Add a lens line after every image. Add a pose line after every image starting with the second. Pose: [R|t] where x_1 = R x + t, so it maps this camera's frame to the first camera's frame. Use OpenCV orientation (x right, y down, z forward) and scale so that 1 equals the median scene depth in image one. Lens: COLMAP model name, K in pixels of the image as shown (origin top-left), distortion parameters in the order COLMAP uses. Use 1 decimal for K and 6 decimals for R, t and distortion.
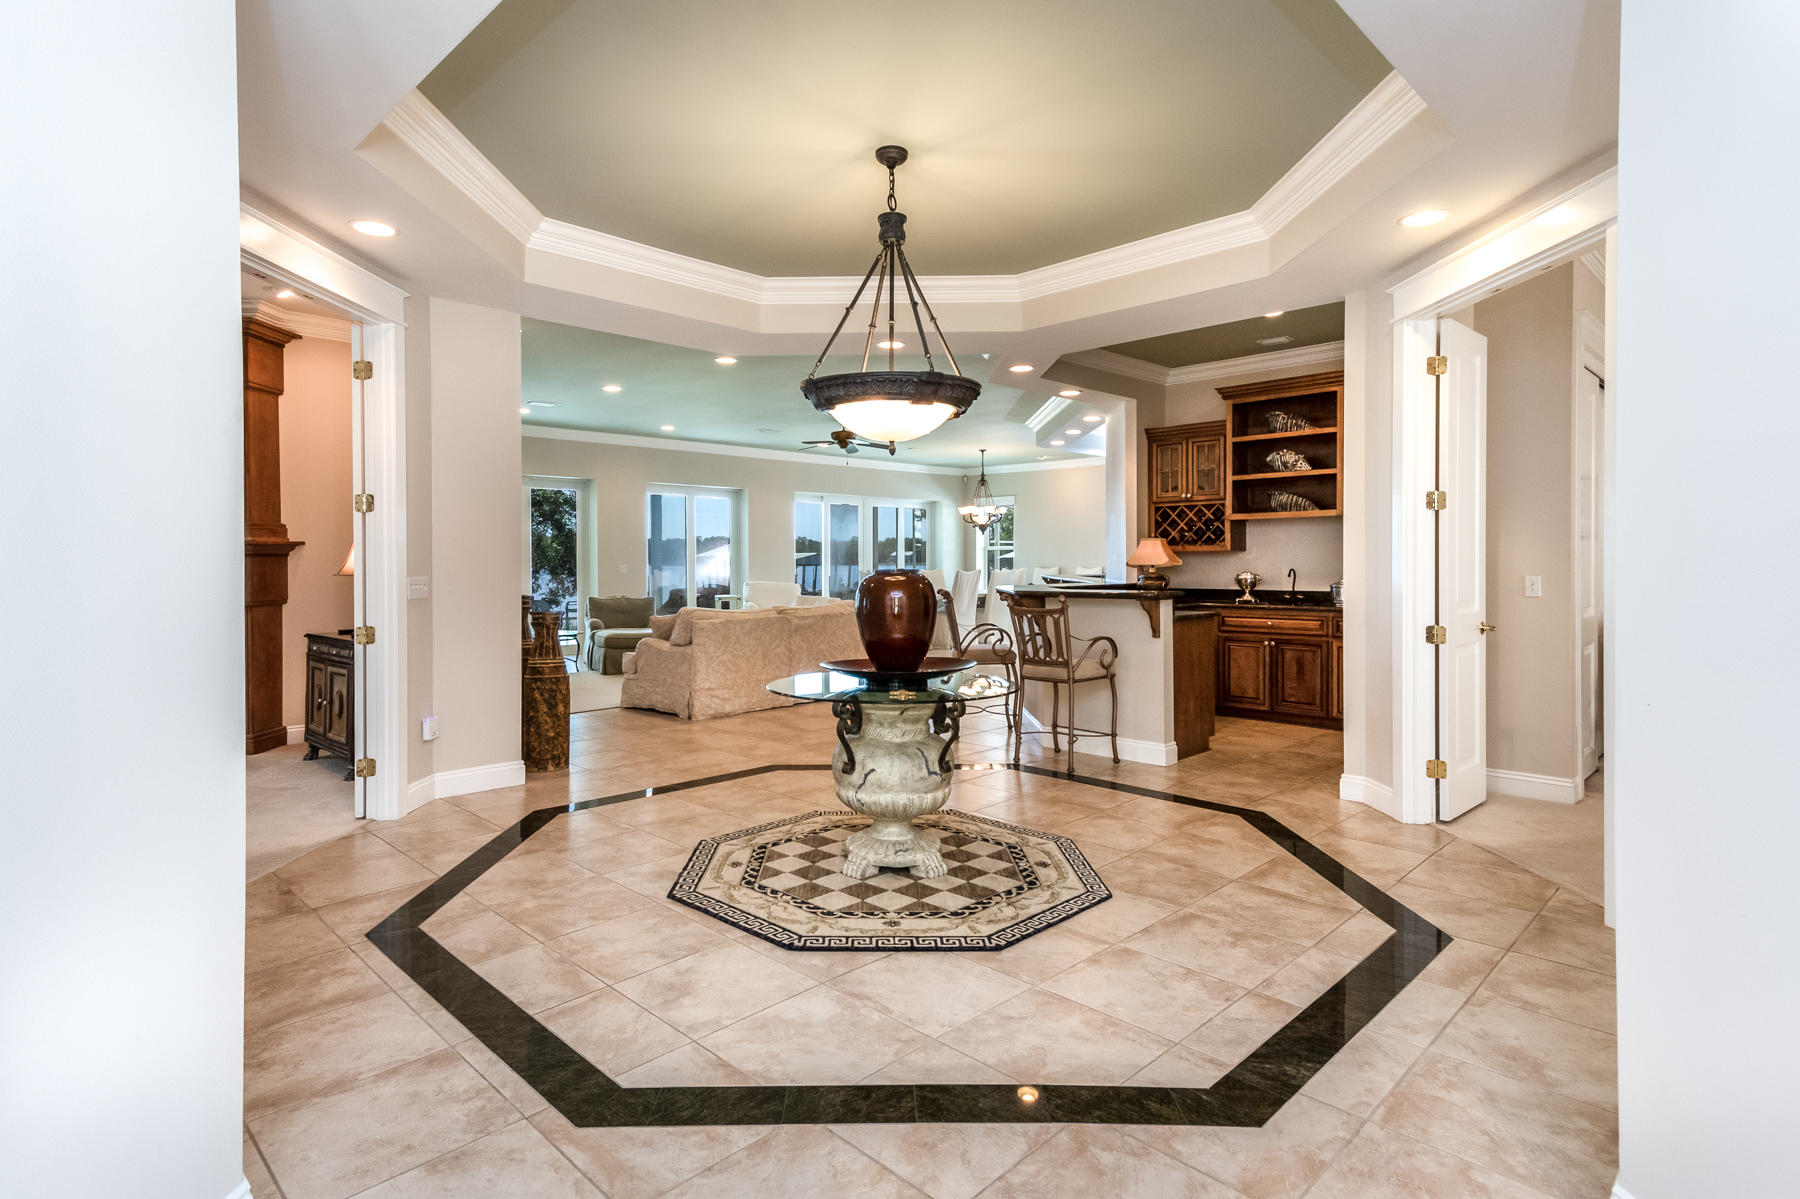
lens RADIAL K [[880.4, 0, 868.8], [0, 880.4, 570.5], [0, 0, 1]] dist [0.020185, -0.002567]
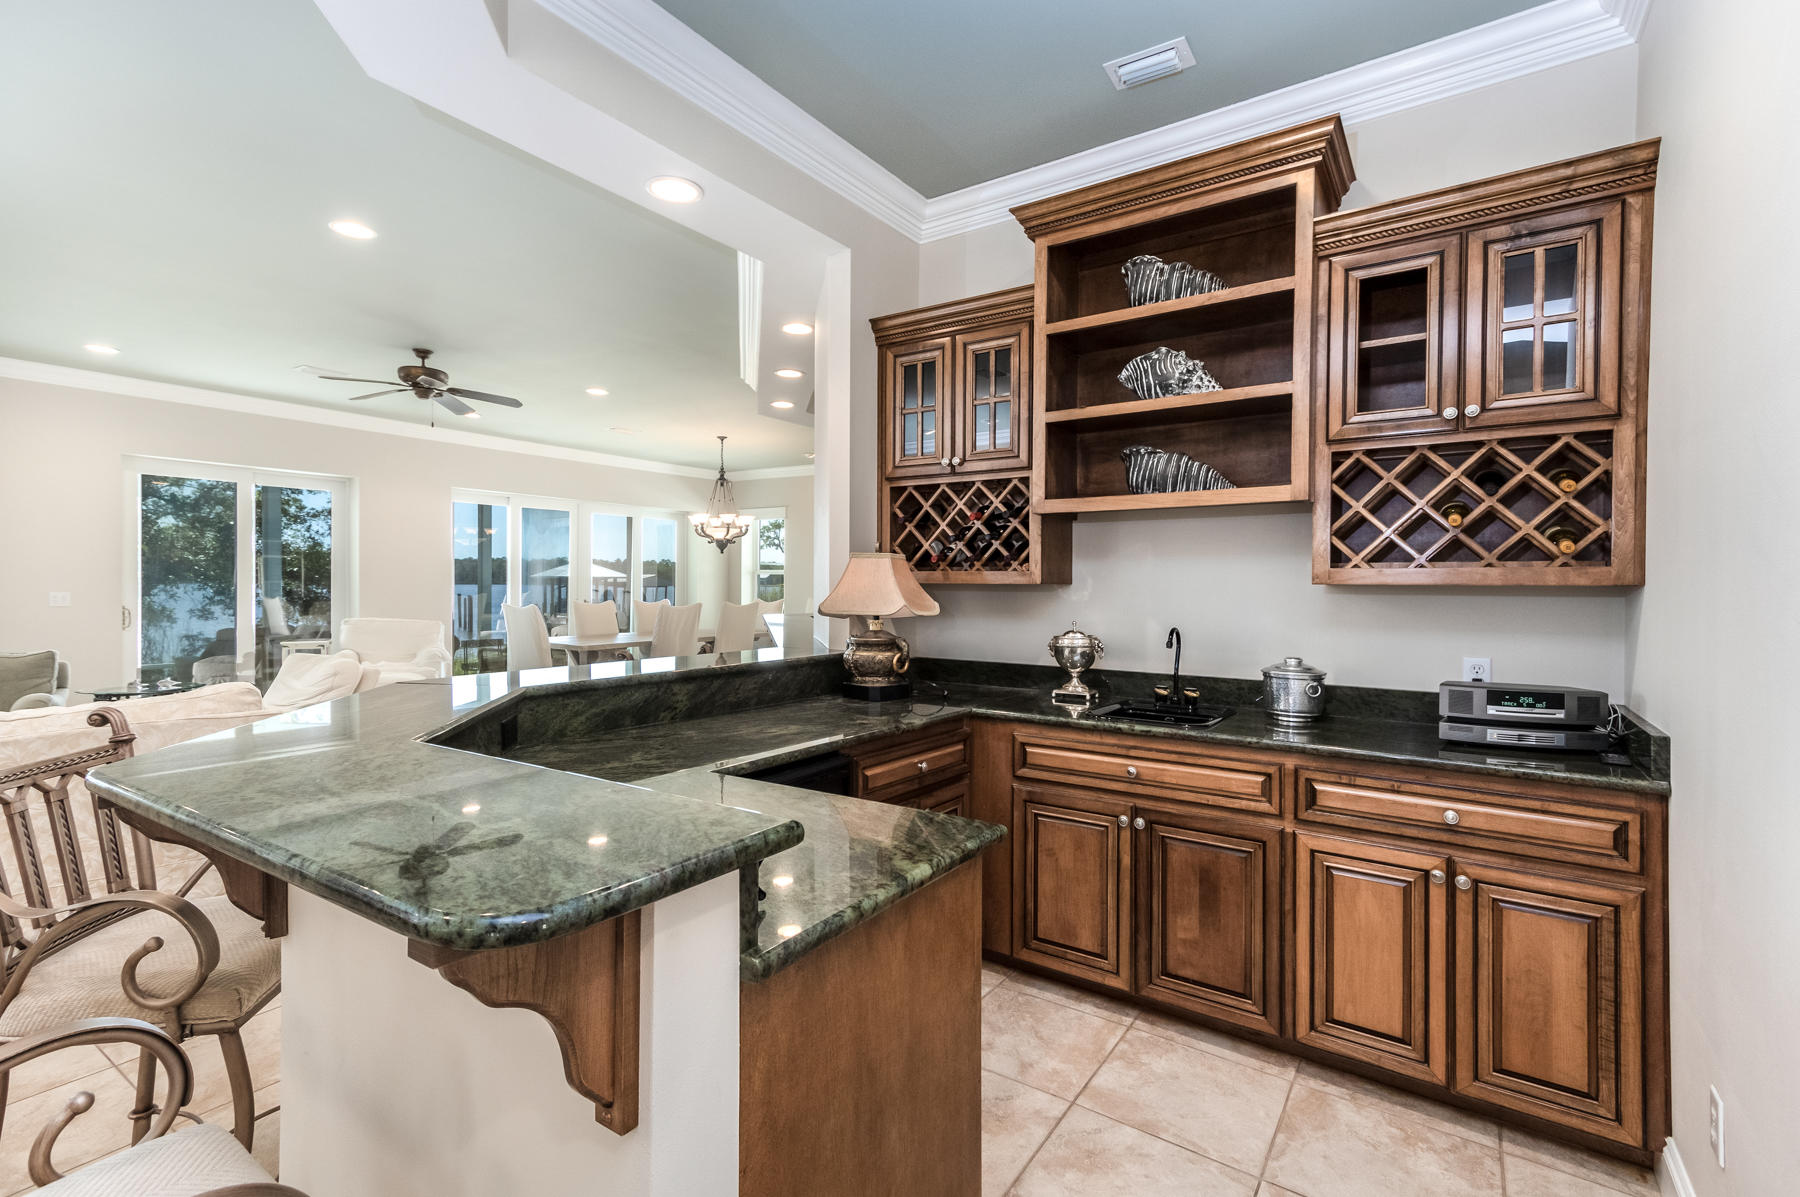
lens RADIAL K [[844.7, 0, 892.2], [0, 844.7, 596.5], [0, 0, 1]] dist [0.021411, 0.000284]
pose [[0.976909, 0.006317, 0.213563, 0.244346], [-0.006922, 0.999974, 0.002086, -0.016343], [-0.213544, -0.003516, 0.976927, 0.597471]]
